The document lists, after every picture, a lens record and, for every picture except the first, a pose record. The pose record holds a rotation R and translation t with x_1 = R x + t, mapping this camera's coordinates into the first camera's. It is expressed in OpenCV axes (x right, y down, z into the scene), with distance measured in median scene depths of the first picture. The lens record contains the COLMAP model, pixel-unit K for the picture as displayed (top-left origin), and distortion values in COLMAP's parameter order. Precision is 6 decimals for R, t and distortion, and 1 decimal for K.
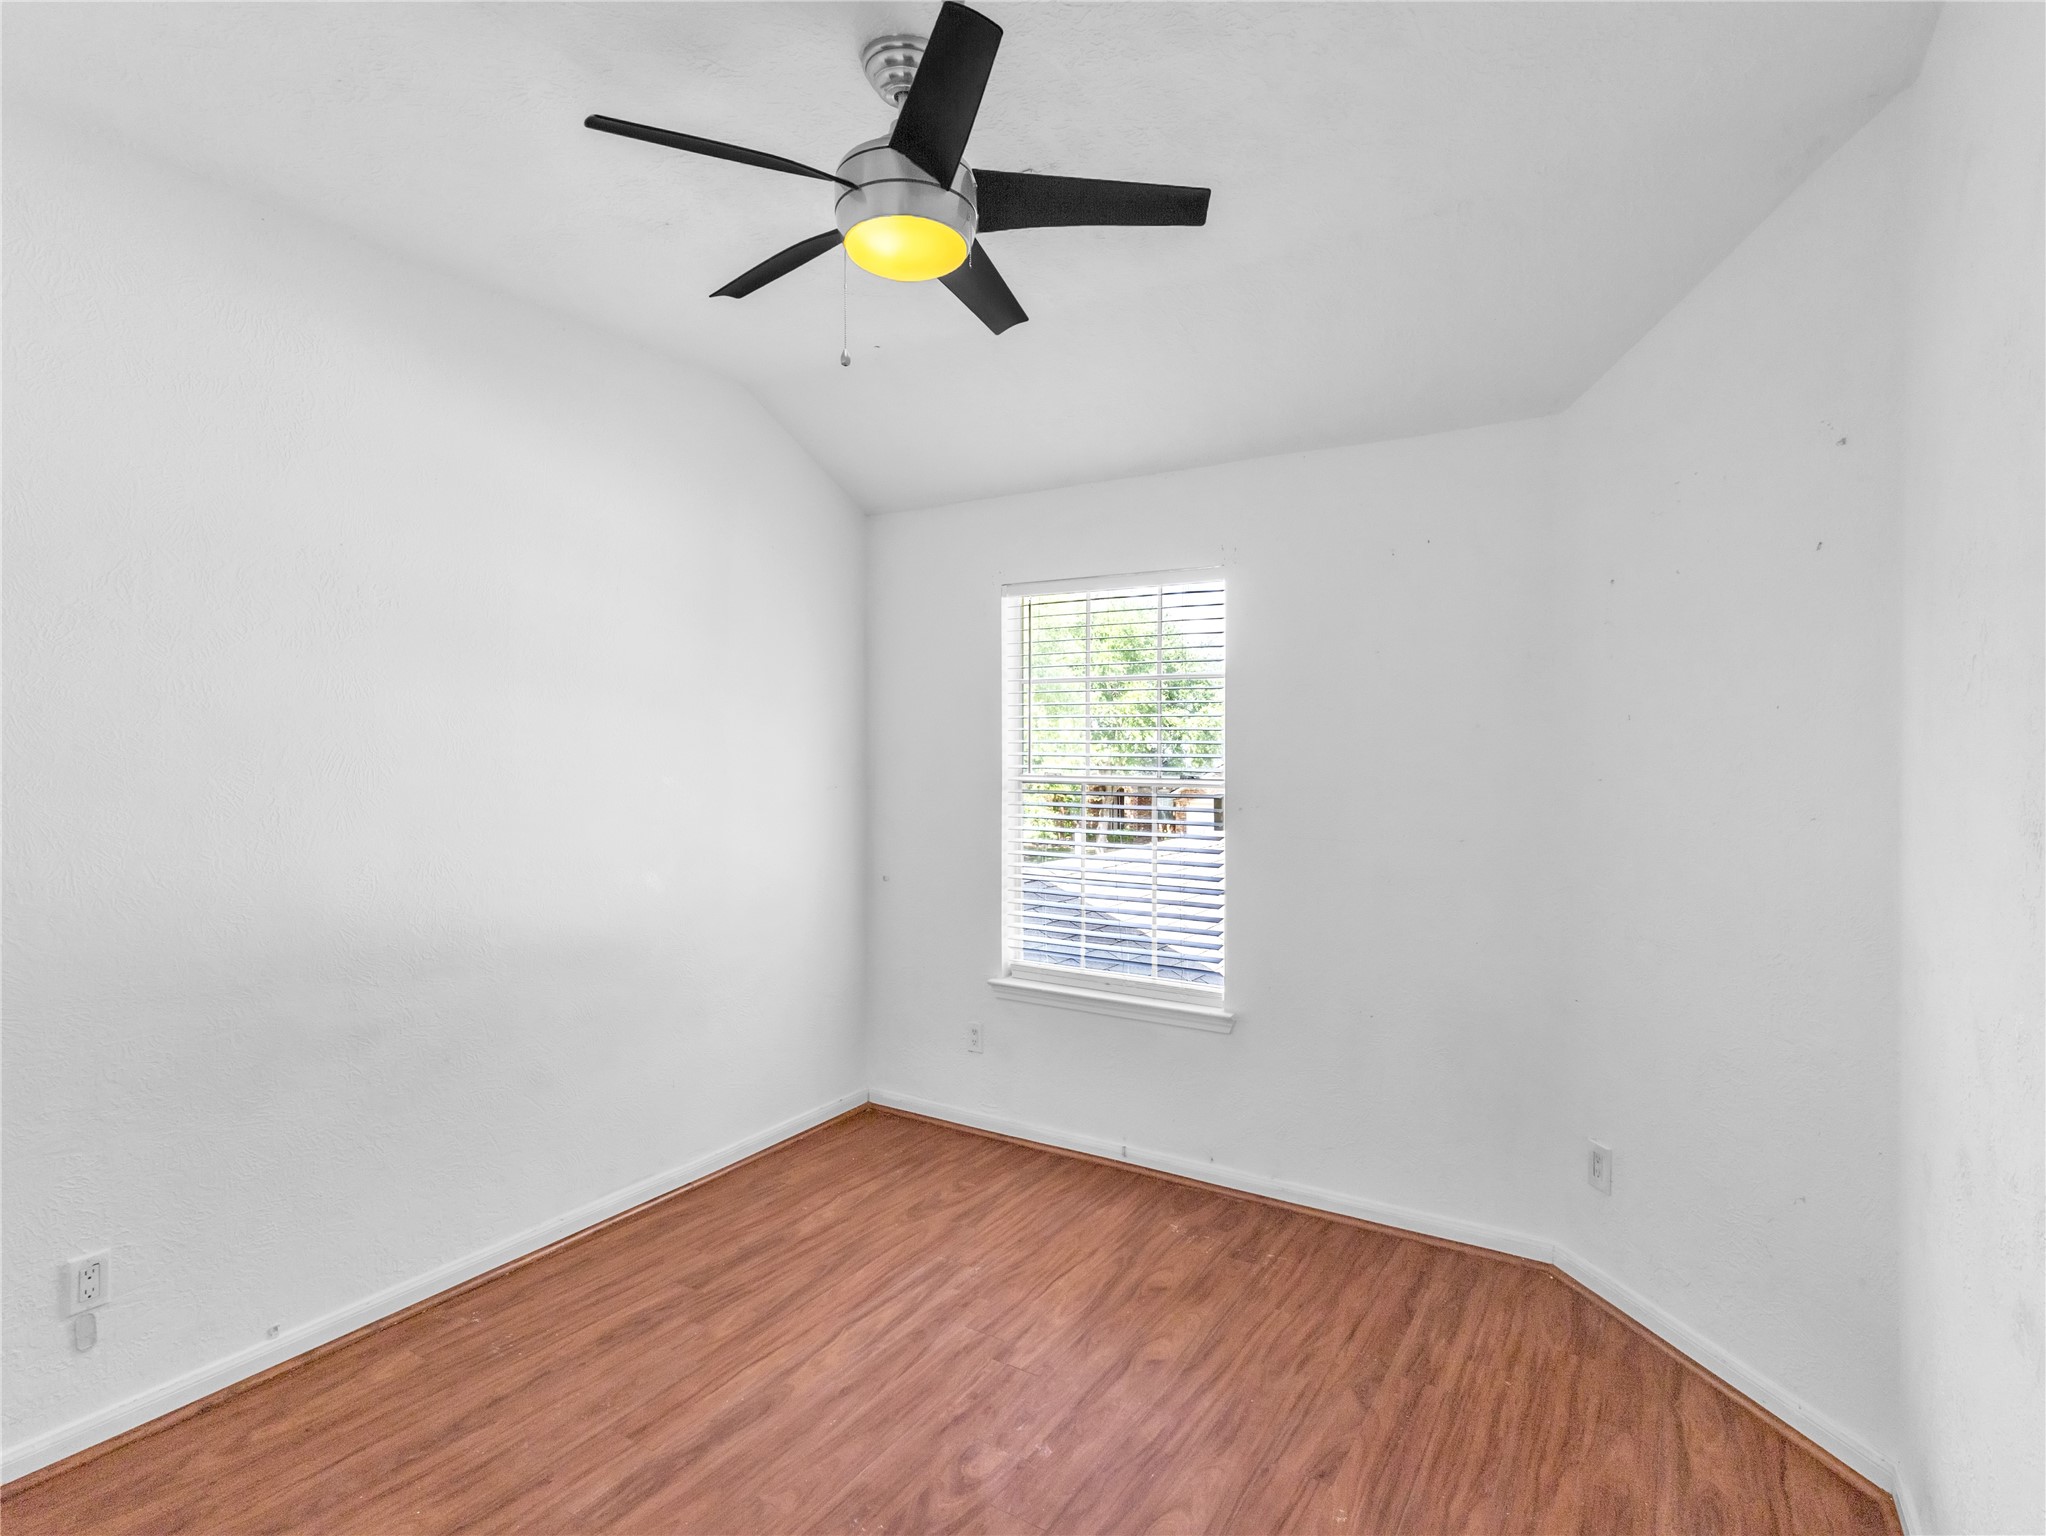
lens RADIAL K [[1060.8, 0, 1019.8], [0, 1060.8, 748.4], [0, 0, 1]] dist [-0.002597, -0.000184]
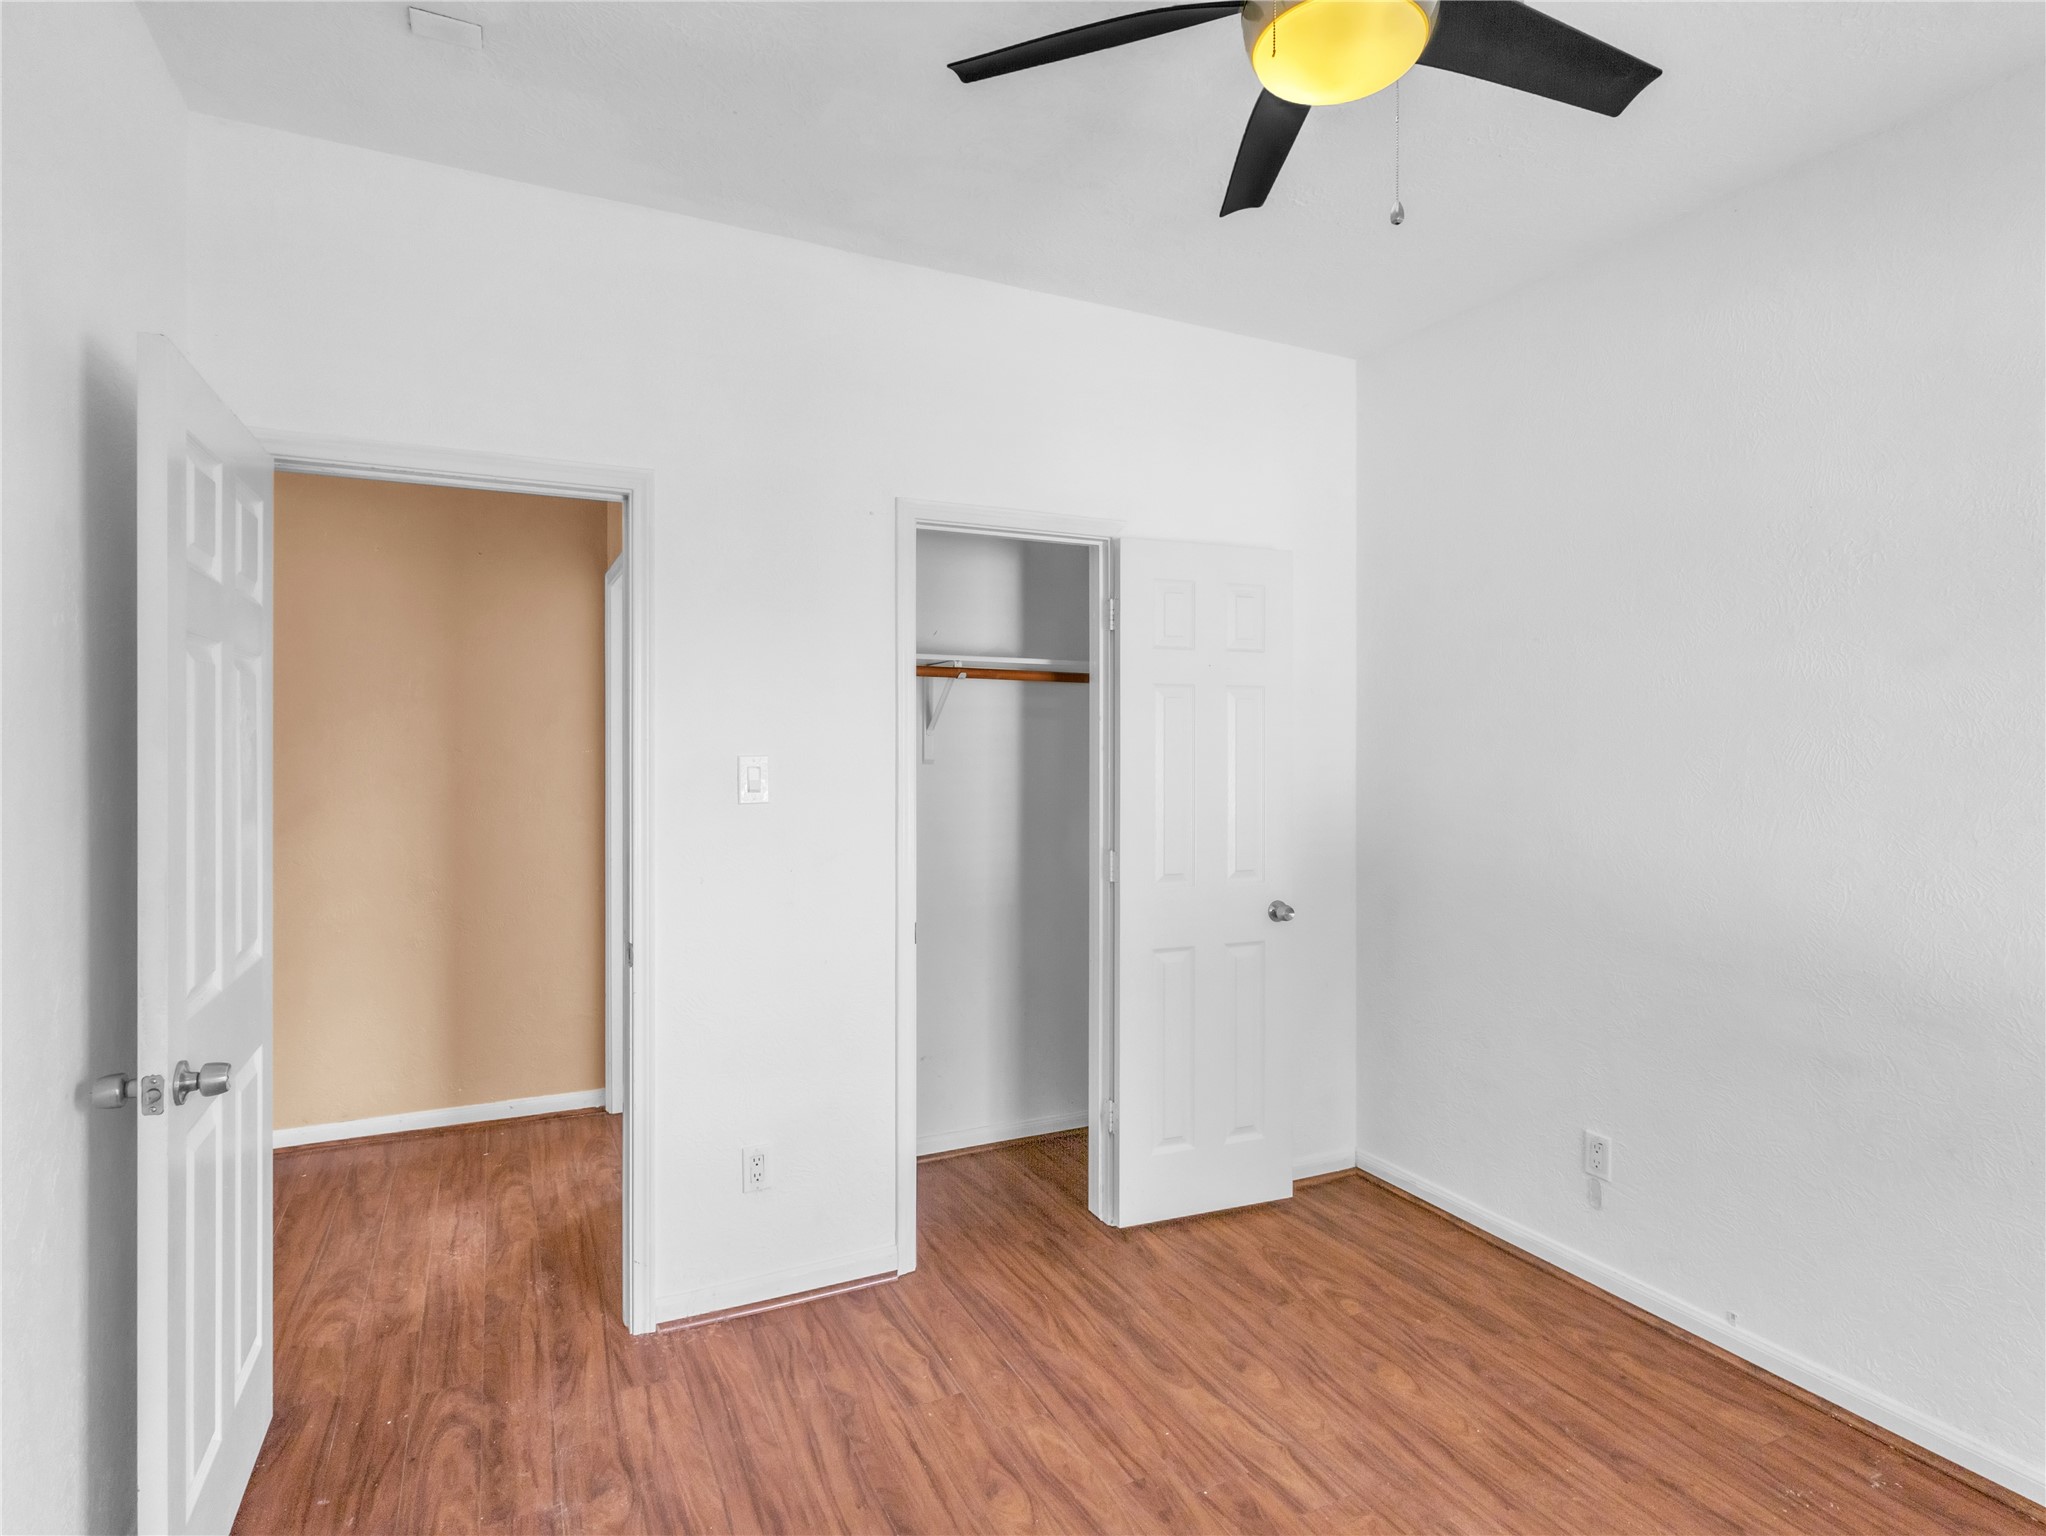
lens RADIAL K [[1060.8, 0, 1019.8], [0, 1060.8, 748.4], [0, 0, 1]] dist [-0.002597, -0.000184]
pose [[-0.540648, -0.003166, -0.841243, 0.536393], [-0.004129, 0.999991, -0.001109, 0.022819], [0.841239, 0.002874, -0.540656, 1.061303]]
